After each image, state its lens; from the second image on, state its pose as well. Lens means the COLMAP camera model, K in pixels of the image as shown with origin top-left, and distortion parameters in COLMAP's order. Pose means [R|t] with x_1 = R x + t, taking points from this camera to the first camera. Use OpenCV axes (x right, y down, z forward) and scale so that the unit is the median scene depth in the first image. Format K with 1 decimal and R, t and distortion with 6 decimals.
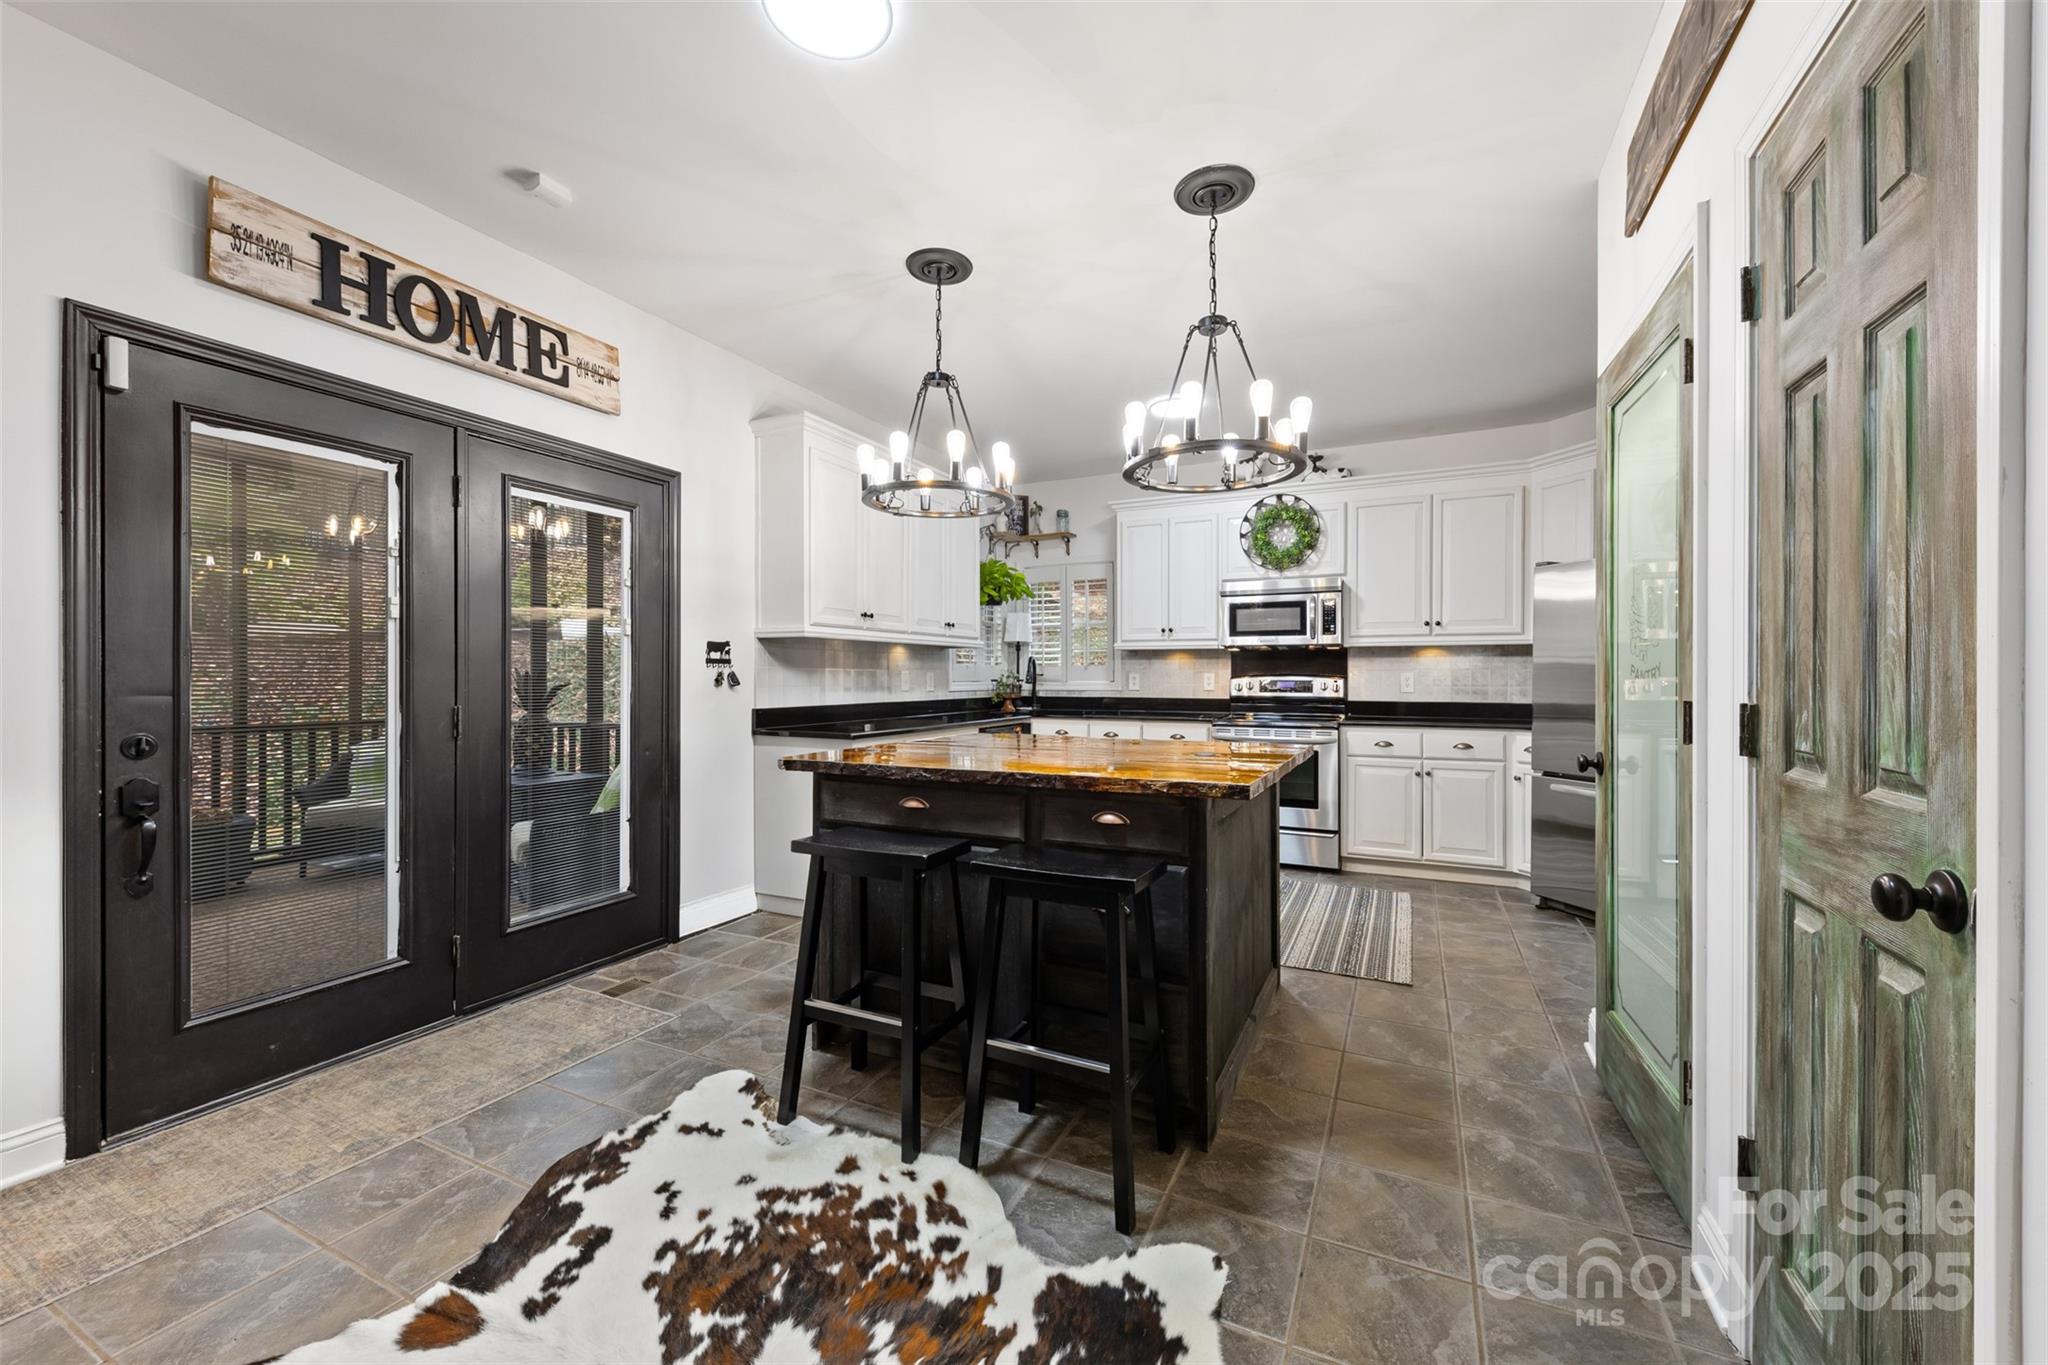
lens RADIAL K [[781.4, 0, 1032.8], [0, 781.4, 682.4], [0, 0, 1]] dist [0.006530, -0.003166]
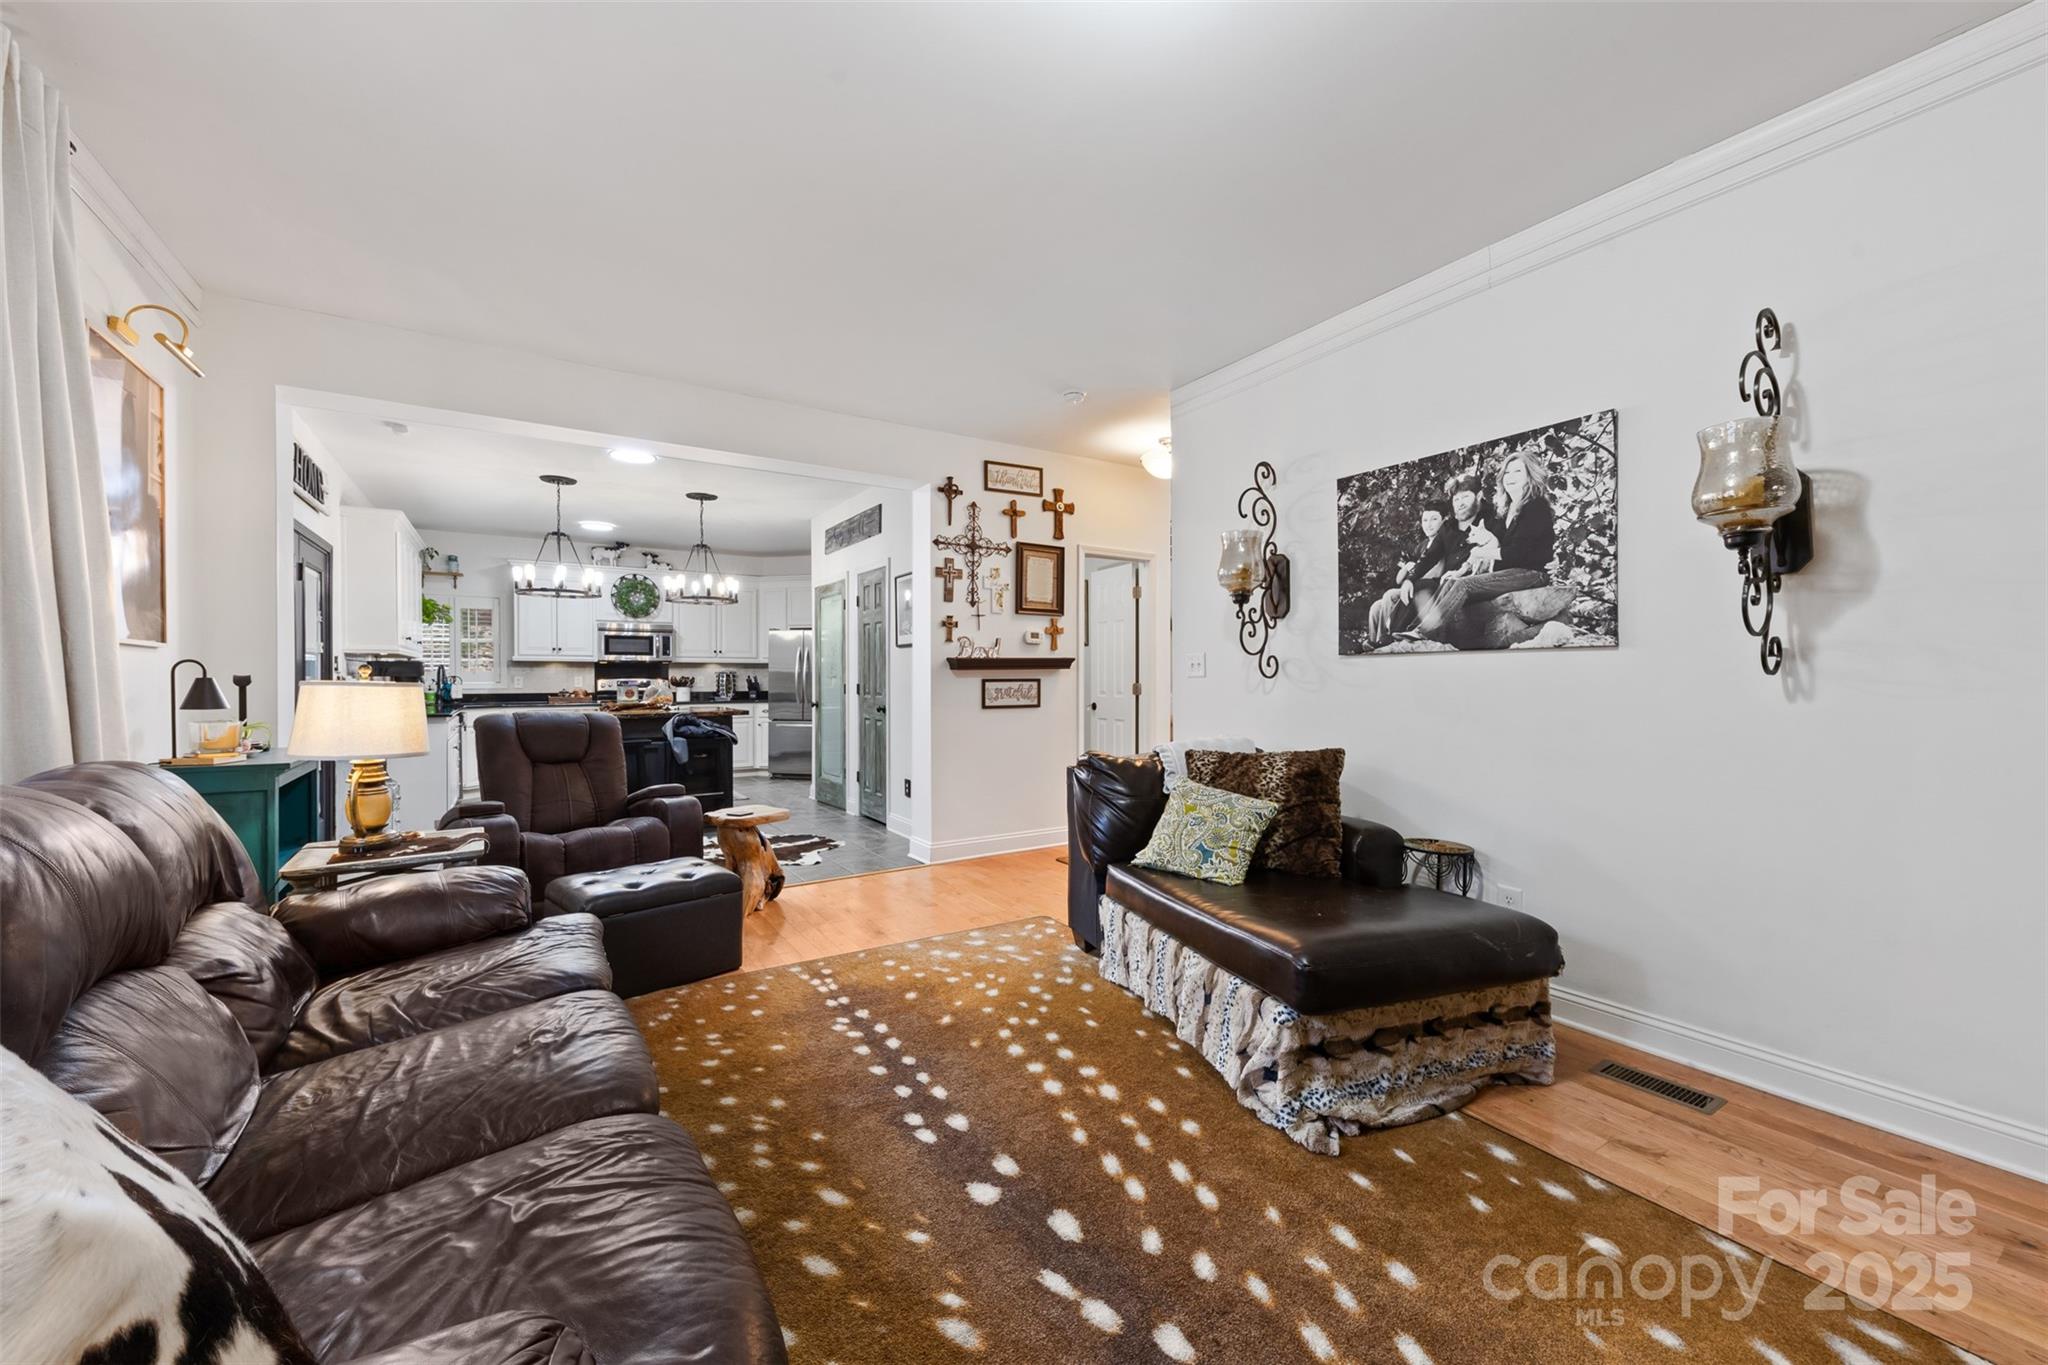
lens RADIAL K [[781.4, 0, 1022.6], [0, 781.4, 682.3], [0, 0, 1]] dist [0.006530, -0.003166]
pose [[0.524774, -0.009729, 0.851186, -1.394567], [0.010897, 0.999930, 0.004711, 0.003477], [-0.851172, 0.006803, 0.524843, -1.258633]]
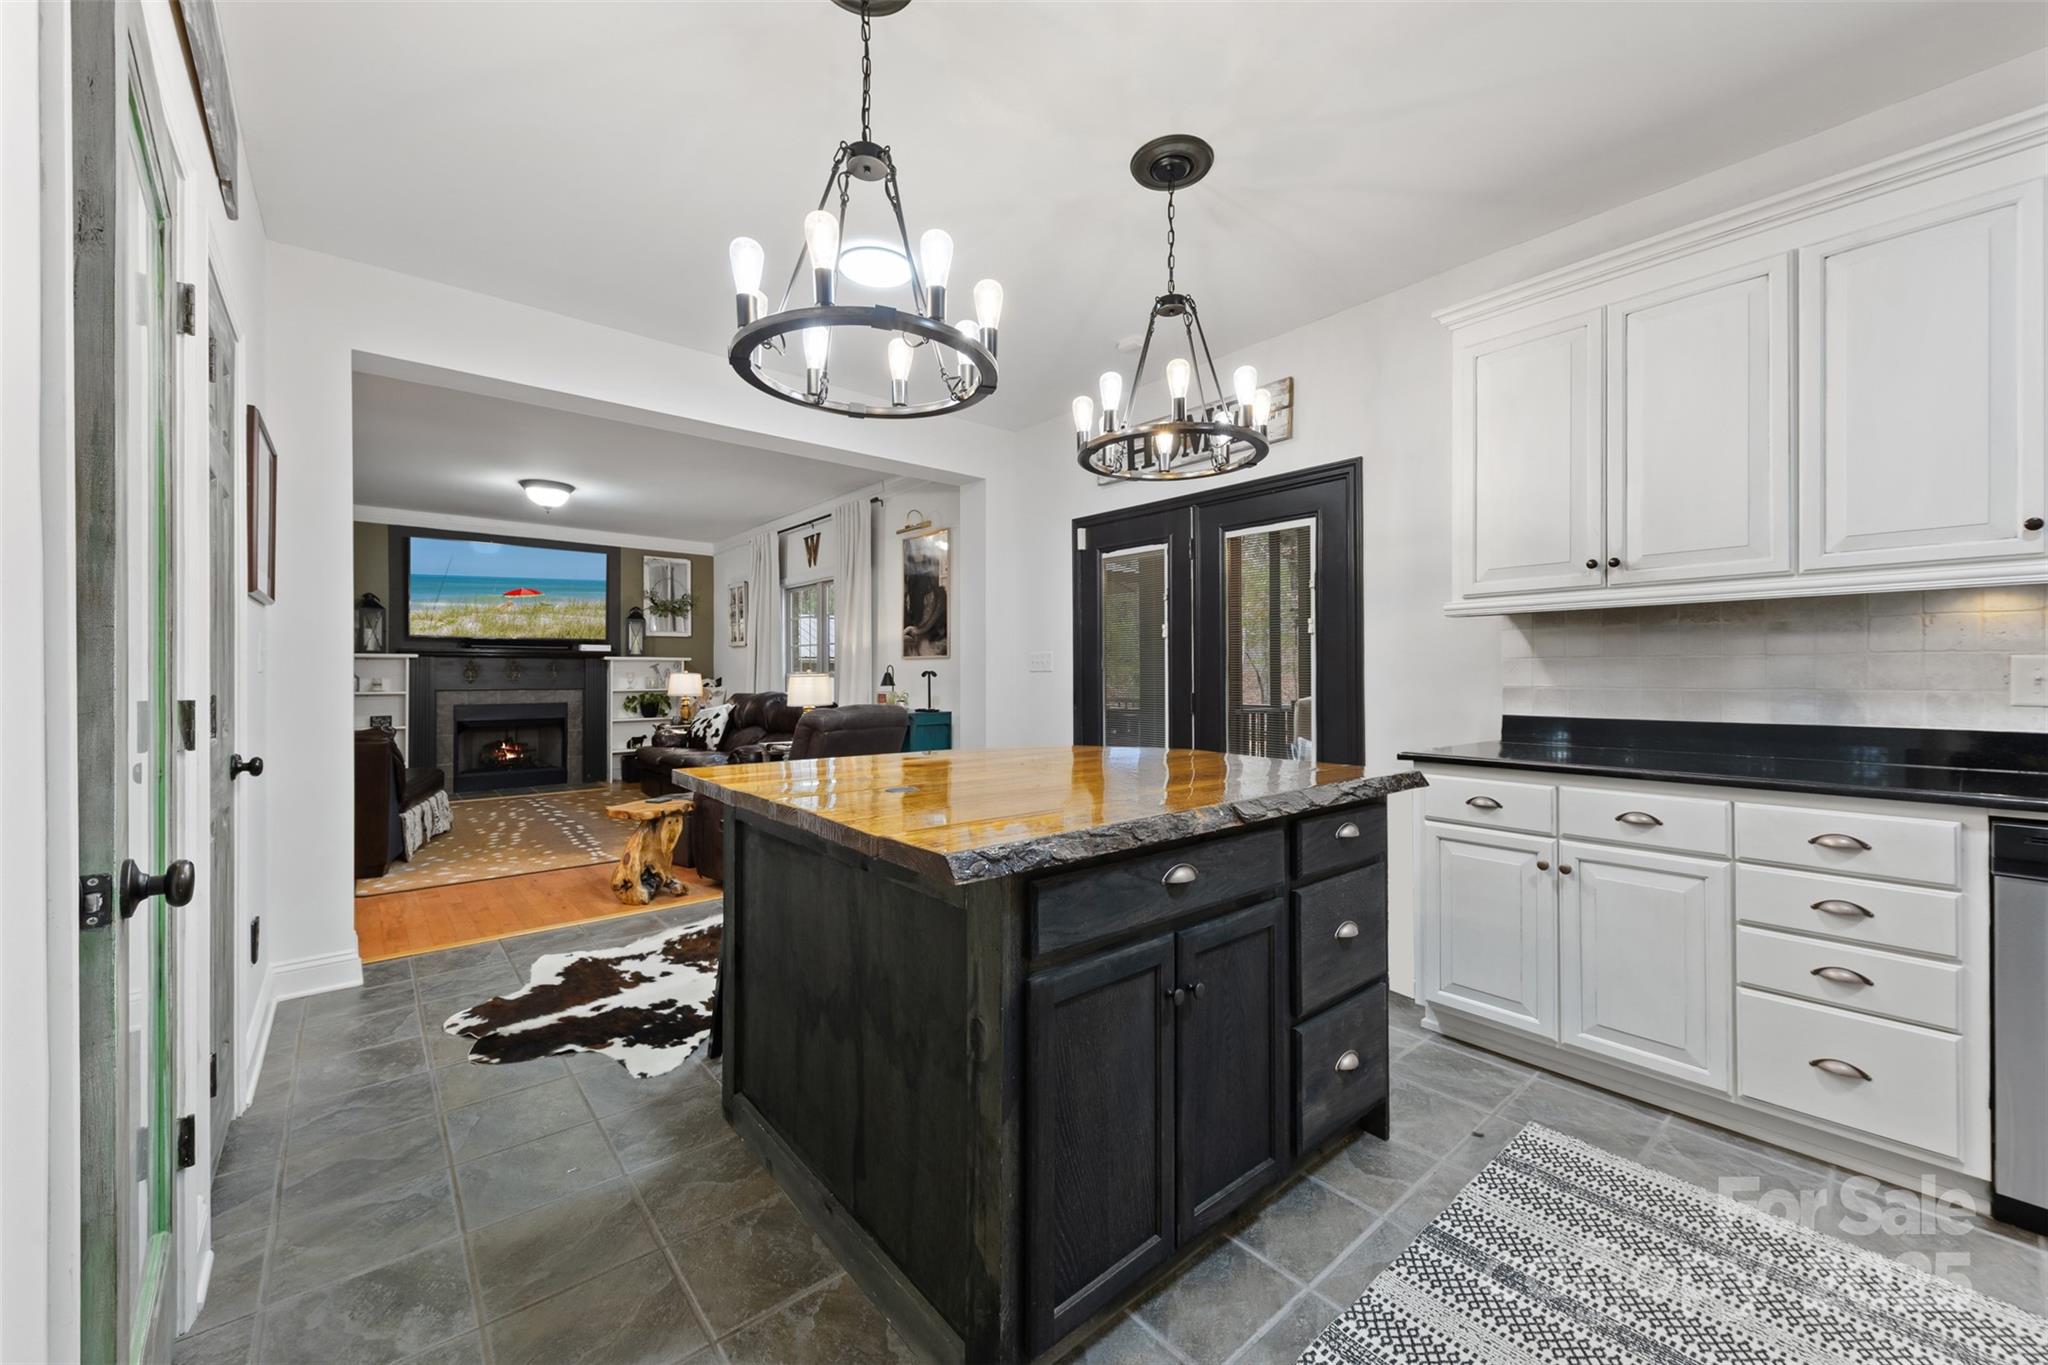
lens RADIAL K [[781.4, 0, 1028.6], [0, 781.4, 672.3], [0, 0, 1]] dist [0.006530, -0.003166]
pose [[-0.404733, -0.001780, -0.914433, 0.525642], [-0.004979, 0.999988, 0.000258, -0.004918], [0.914421, 0.004657, -0.404737, 0.921016]]
